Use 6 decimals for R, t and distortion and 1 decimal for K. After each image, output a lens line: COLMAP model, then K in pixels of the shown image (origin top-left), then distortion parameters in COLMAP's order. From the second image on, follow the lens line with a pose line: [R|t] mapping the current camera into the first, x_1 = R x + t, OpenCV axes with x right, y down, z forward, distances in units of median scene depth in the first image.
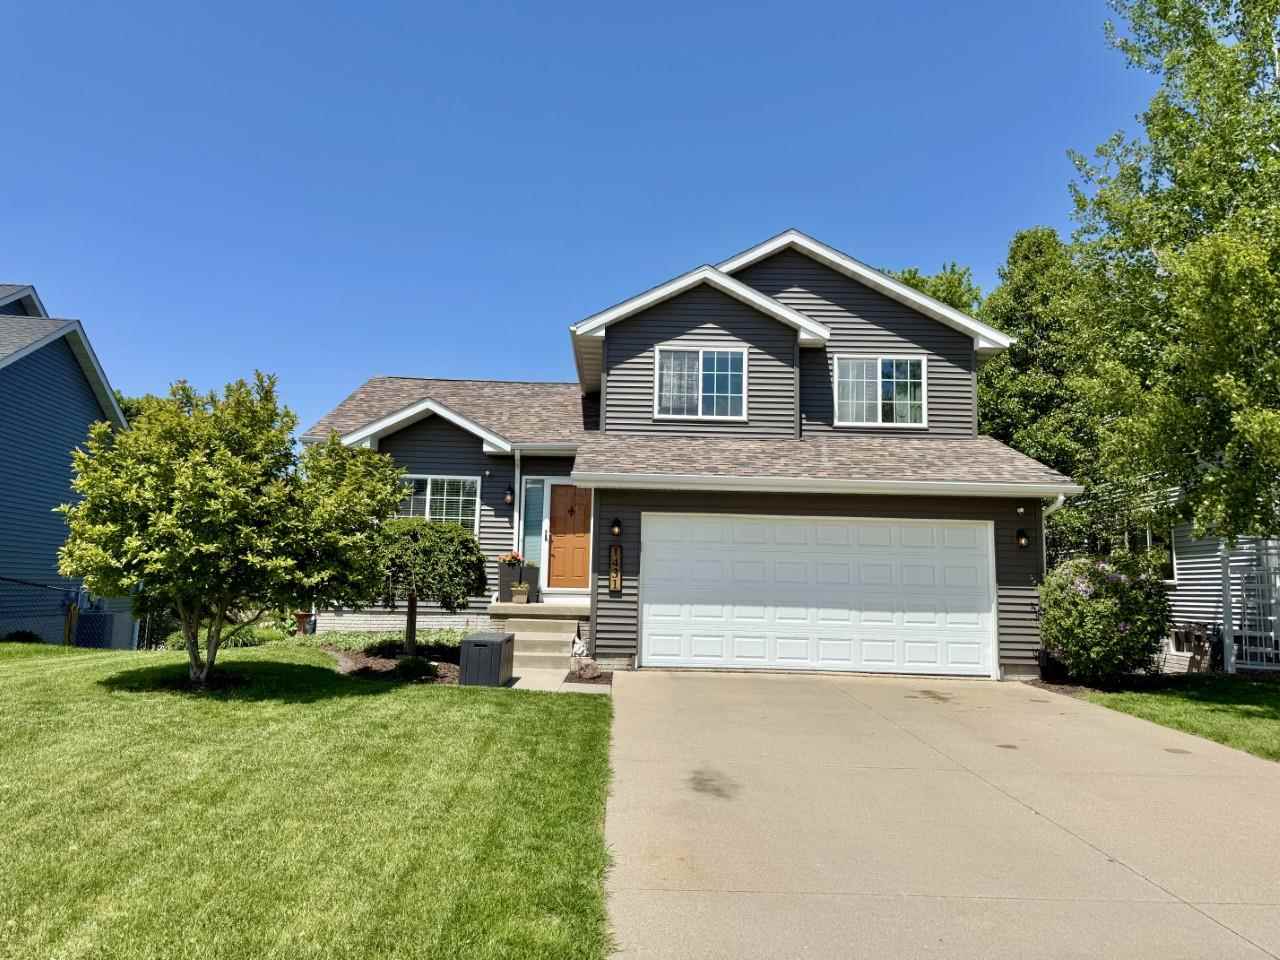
lens RADIAL K [[896.3, 0, 640.0], [0, 896.3, 480.0], [0, 0, 1]] dist [0.082048, -0.059930]
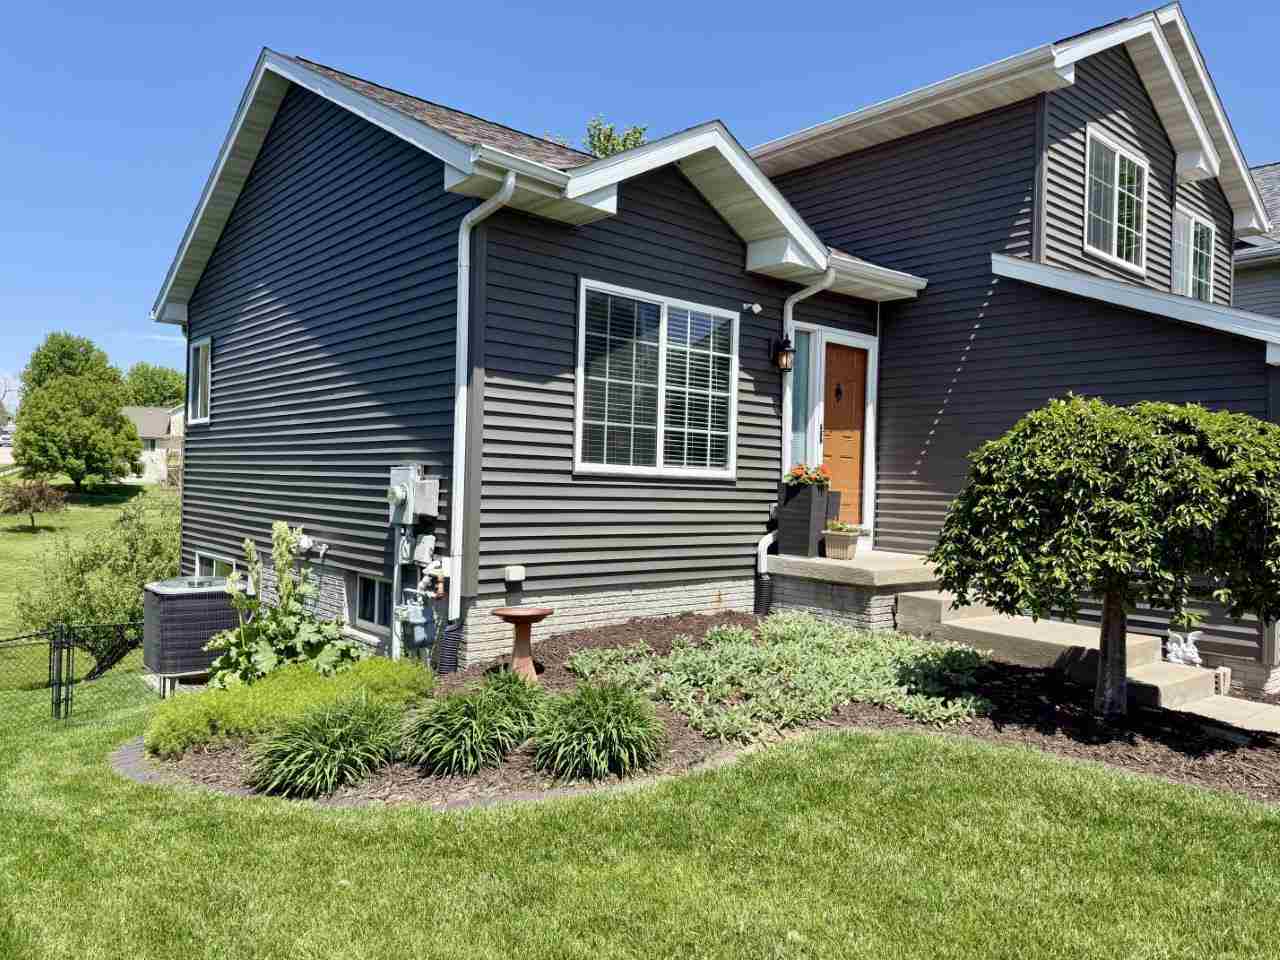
lens RADIAL K [[896.3, 0, 640.0], [0, 896.3, 480.0], [0, 0, 1]] dist [0.082048, -0.059930]
pose [[0.772517, 0.000085, 0.634994, -0.600017], [-0.087256, 0.990528, 0.106020, 0.044931], [-0.628970, -0.137310, 0.765207, 0.698201]]
